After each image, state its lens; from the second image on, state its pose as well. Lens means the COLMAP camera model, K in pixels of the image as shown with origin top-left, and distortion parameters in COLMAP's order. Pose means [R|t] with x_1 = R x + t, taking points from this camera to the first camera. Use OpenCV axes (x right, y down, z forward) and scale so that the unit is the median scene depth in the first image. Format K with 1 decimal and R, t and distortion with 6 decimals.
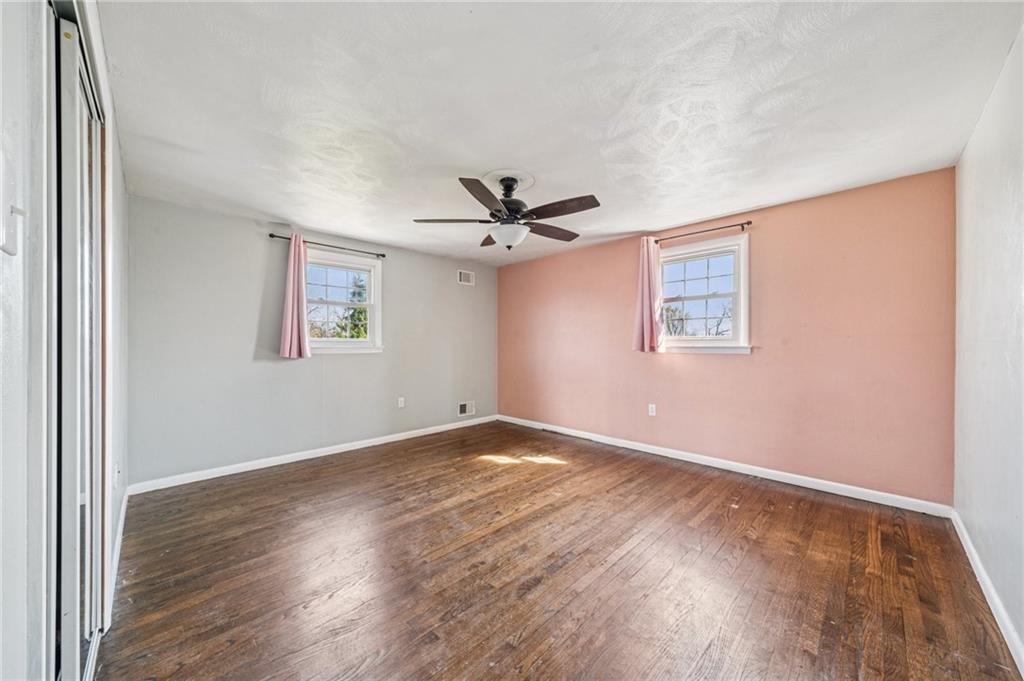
lens RADIAL K [[361.1, 0, 511.1], [0, 361.1, 343.7], [0, 0, 1]] dist [0.001161, 0.000239]
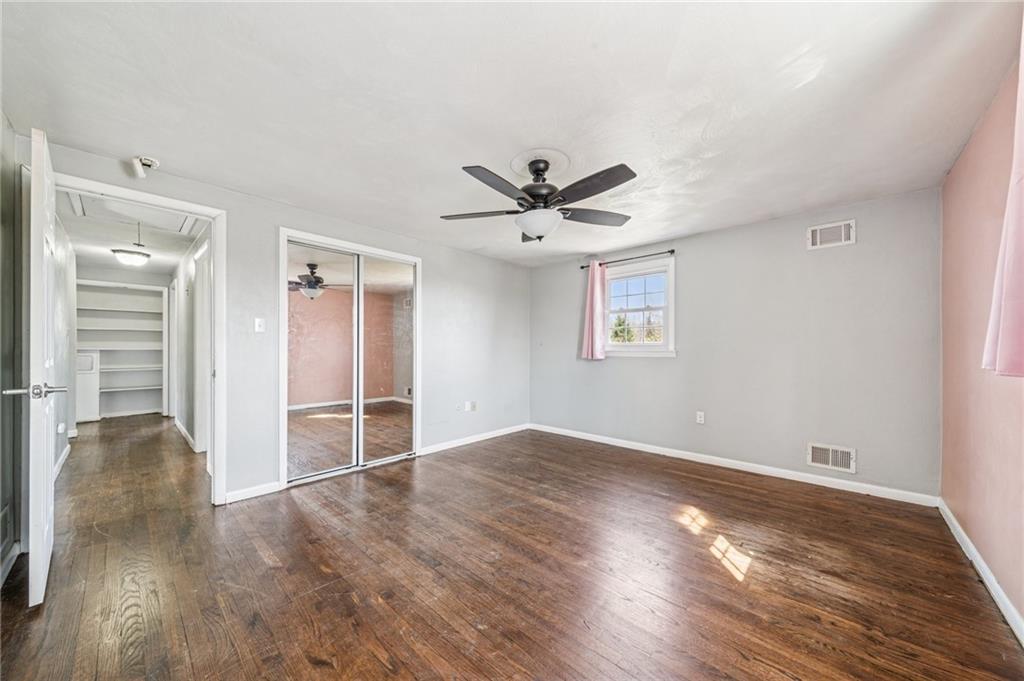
lens RADIAL K [[361.1, 0, 509.1], [0, 361.1, 345.9], [0, 0, 1]] dist [0.001161, 0.000239]
pose [[0.037629, -0.008819, -0.999253, 0.718948], [-0.000767, 0.999961, -0.008854, 0.005792], [0.999291, 0.001099, 0.037621, 0.728779]]
